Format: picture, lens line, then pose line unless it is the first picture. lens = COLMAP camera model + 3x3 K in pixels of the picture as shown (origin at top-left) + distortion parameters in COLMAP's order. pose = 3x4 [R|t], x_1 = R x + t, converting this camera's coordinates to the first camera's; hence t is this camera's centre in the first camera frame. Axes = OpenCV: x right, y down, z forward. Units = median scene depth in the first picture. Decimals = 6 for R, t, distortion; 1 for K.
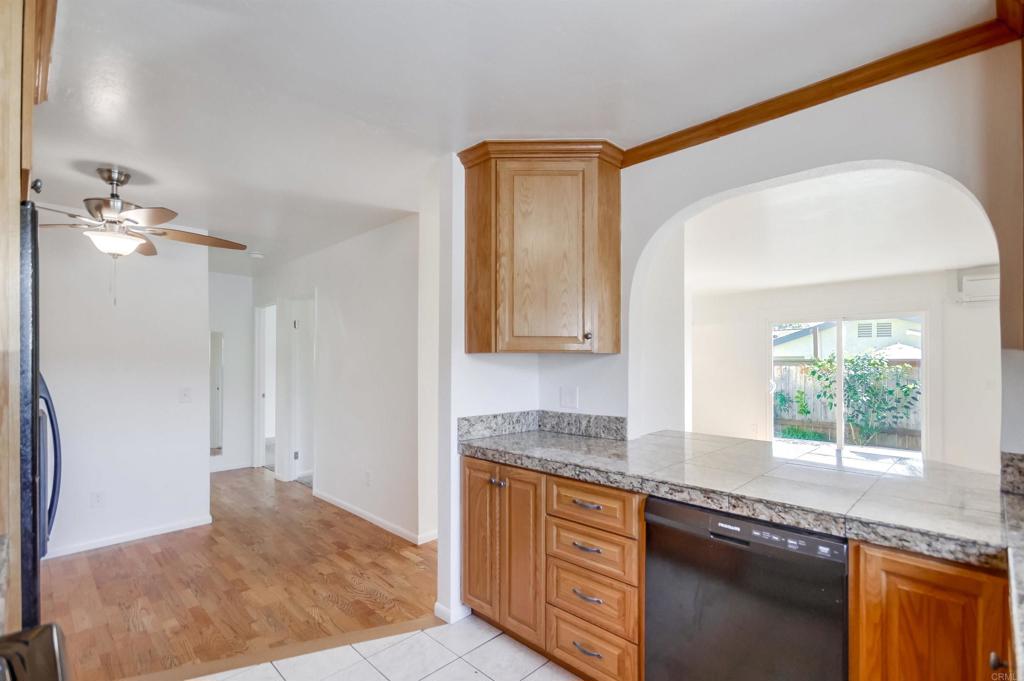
lens RADIAL K [[487.9, 0, 514.4], [0, 487.9, 355.0], [0, 0, 1]] dist [0.019155, -0.000267]
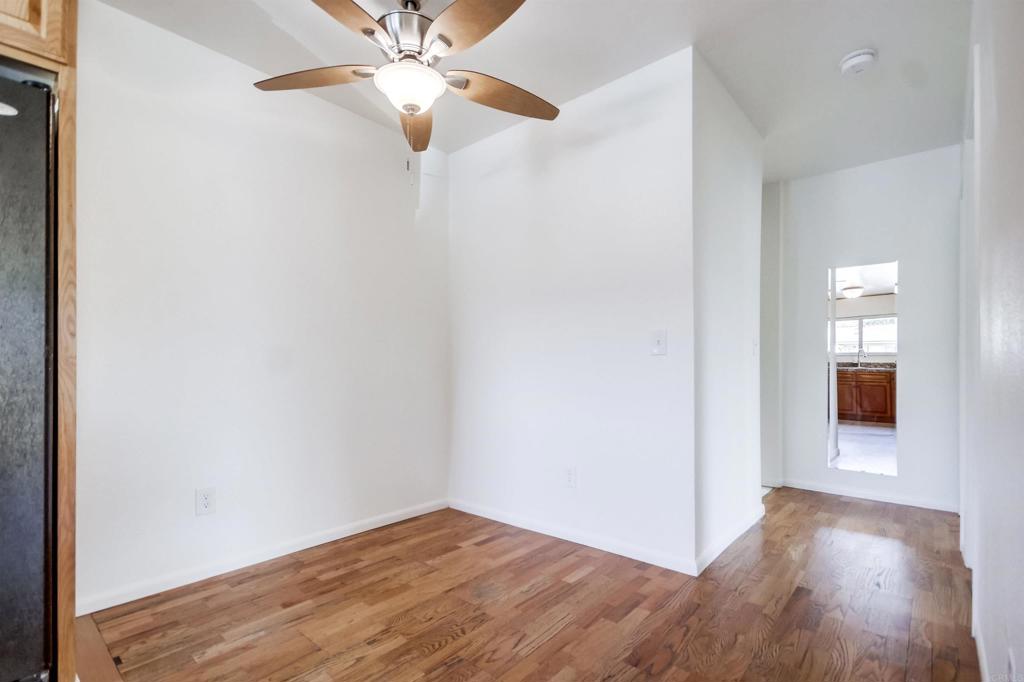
lens RADIAL K [[482.3, 0, 530.4], [0, 482.3, 365.6], [0, 0, 1]] dist [0.017579, -0.000298]
pose [[0.068719, -0.000709, -0.997636, -0.131215], [0.012361, 0.999924, 0.000141, 0.147541], [0.997559, -0.012341, 0.068723, 1.103276]]
